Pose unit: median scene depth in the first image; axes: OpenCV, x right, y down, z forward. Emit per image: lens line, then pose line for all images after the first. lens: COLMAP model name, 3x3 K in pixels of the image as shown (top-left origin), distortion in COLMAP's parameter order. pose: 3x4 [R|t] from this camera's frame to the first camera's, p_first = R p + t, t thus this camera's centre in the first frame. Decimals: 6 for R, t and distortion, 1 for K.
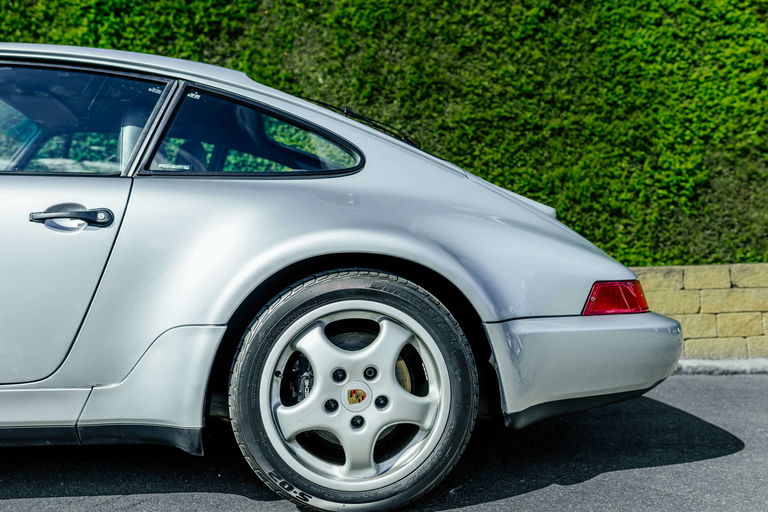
lens RADIAL K [[773.6, 0, 406.3], [0, 773.6, 257.0], [0, 0, 1]] dist [-0.023423, 0.000000]
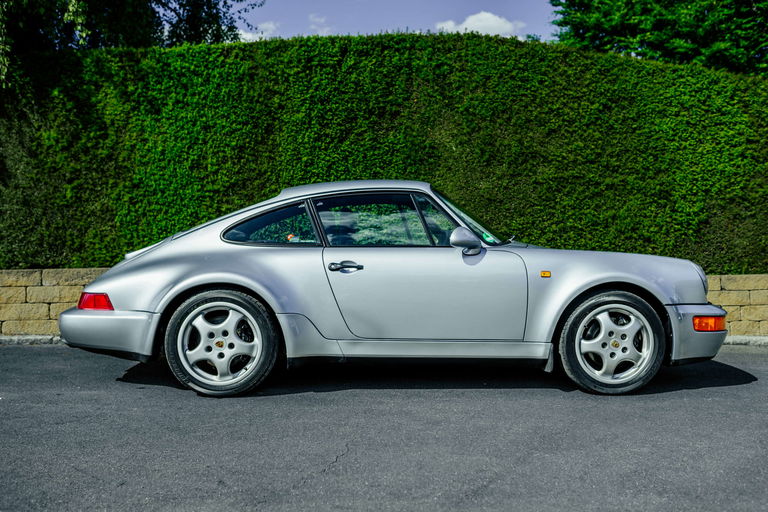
lens RADIAL K [[773.6, 0, 384.7], [0, 773.6, 254.1], [0, 0, 1]] dist [-0.023423, 0.000000]
pose [[0.999873, 0.015899, -0.000955, -0.245170], [-0.015872, 0.999598, 0.023474, -0.055877], [0.001327, -0.023456, 0.999724, -0.529523]]
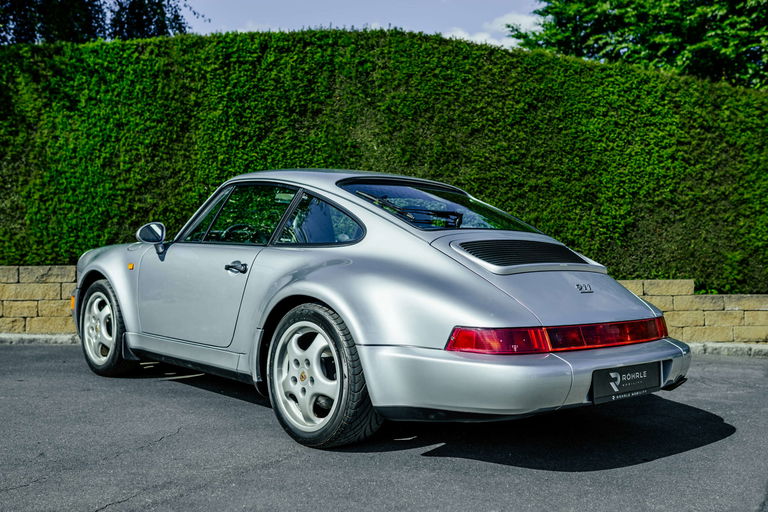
lens RADIAL K [[848.4, 0, 377.1], [0, 848.4, 266.1], [0, 0, 1]] dist [-0.024022, 0.000000]
pose [[0.999636, 0.025383, -0.009151, -0.088205], [-0.025069, 0.999145, 0.032881, -0.056448], [0.009978, -0.032640, 0.999417, -0.642599]]
